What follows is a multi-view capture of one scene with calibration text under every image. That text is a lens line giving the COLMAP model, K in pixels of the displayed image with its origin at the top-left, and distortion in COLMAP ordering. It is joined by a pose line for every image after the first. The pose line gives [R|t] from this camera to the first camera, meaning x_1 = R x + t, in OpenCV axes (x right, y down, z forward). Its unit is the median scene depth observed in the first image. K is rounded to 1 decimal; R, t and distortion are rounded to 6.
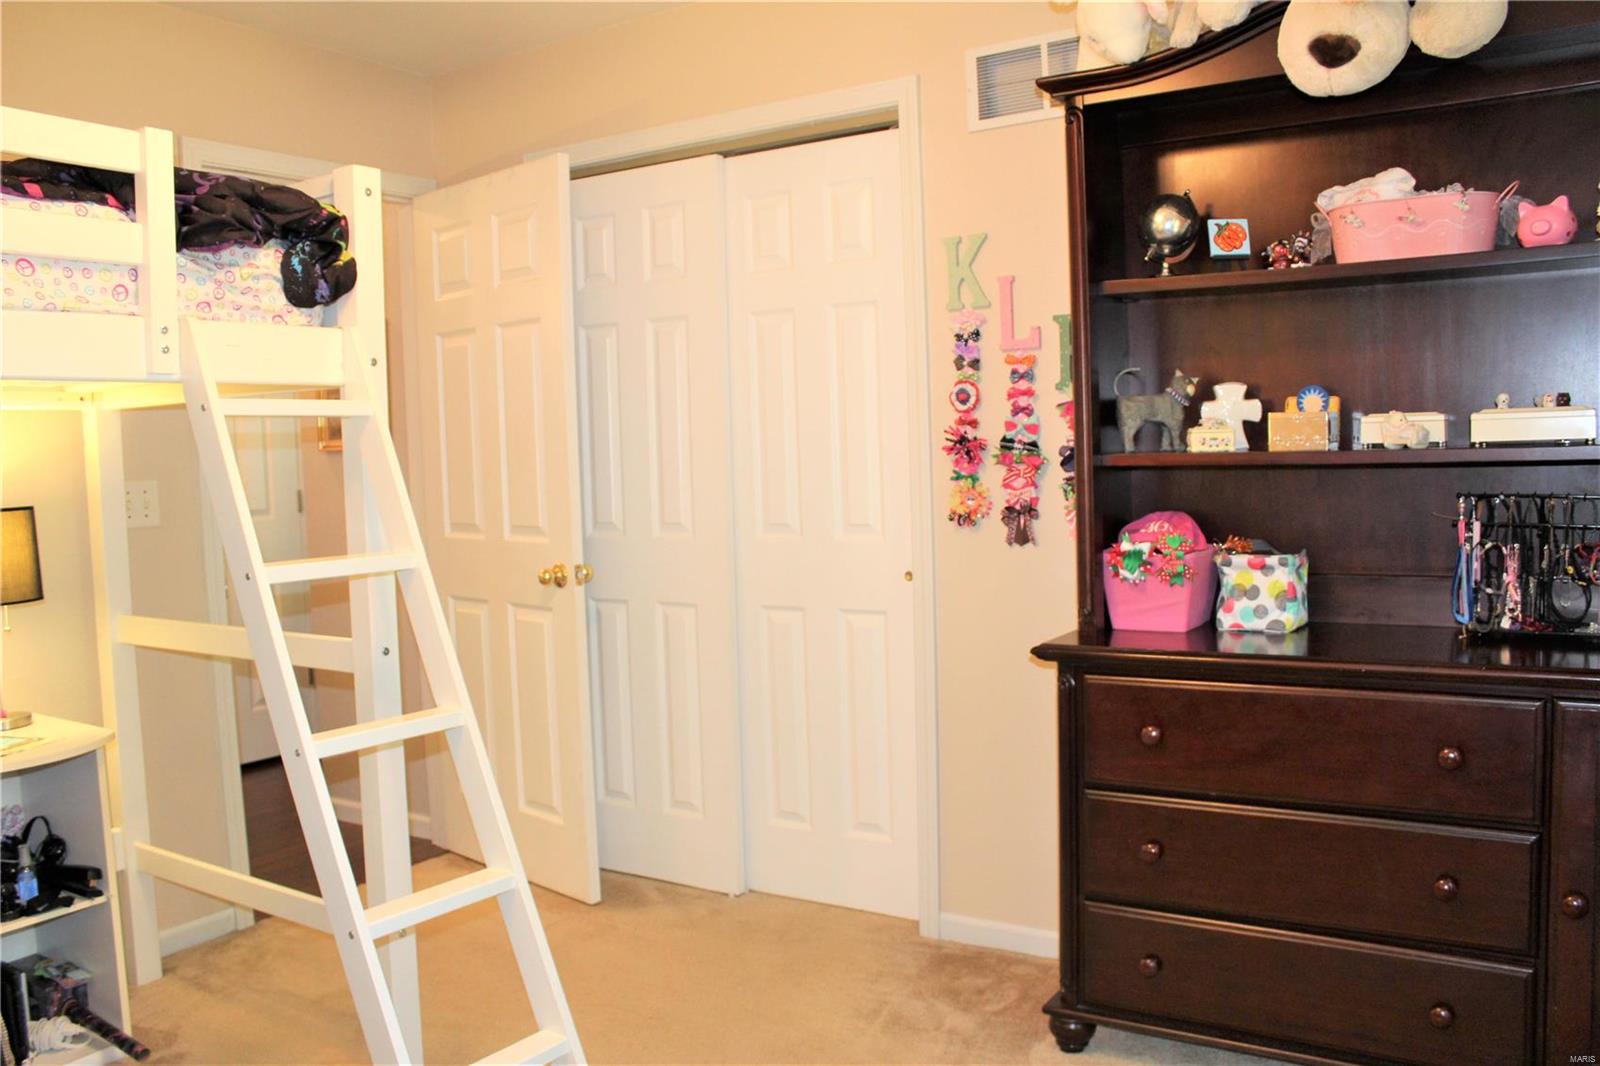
lens RADIAL K [[1319.0, 0, 785.0], [0, 1319.0, 555.8], [0, 0, 1]] dist [-0.189452, 0.164220]
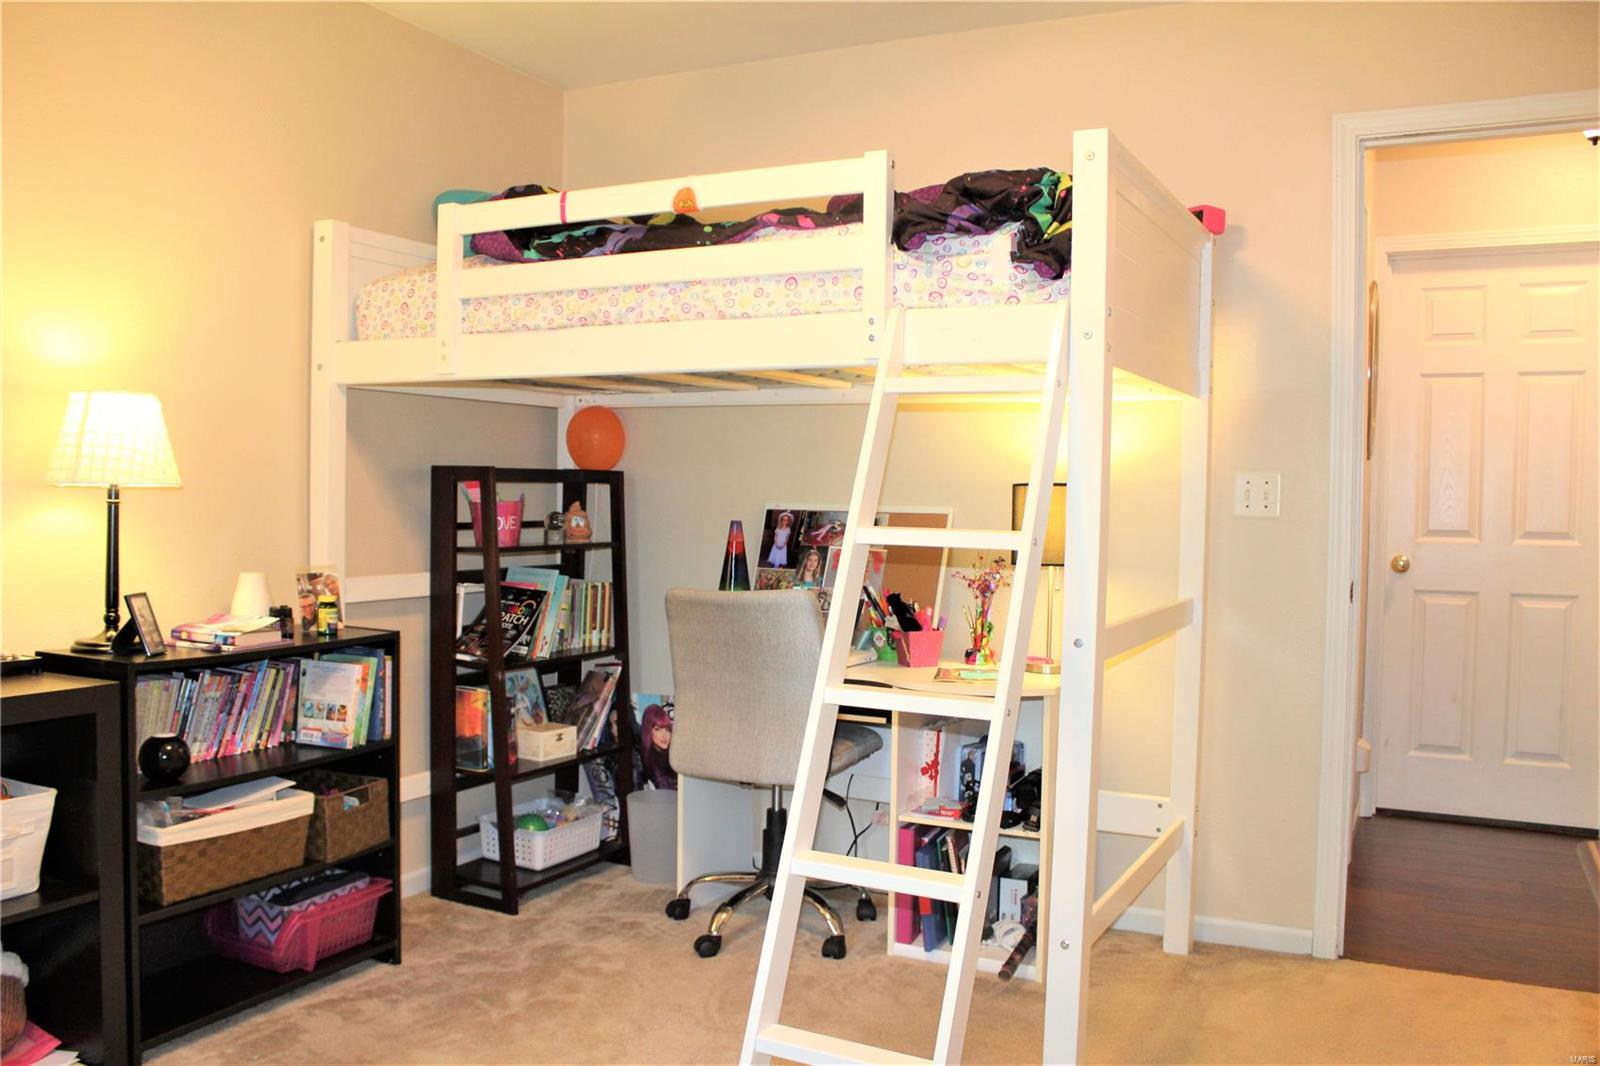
lens RADIAL K [[1319.0, 0, 785.0], [0, 1319.0, 555.8], [0, 0, 1]] dist [-0.189452, 0.164220]
pose [[0.109527, 0.078883, -0.990849, 0.690236], [-0.098742, 0.992779, 0.068122, -0.037090], [0.989067, 0.090377, 0.116525, 0.776301]]
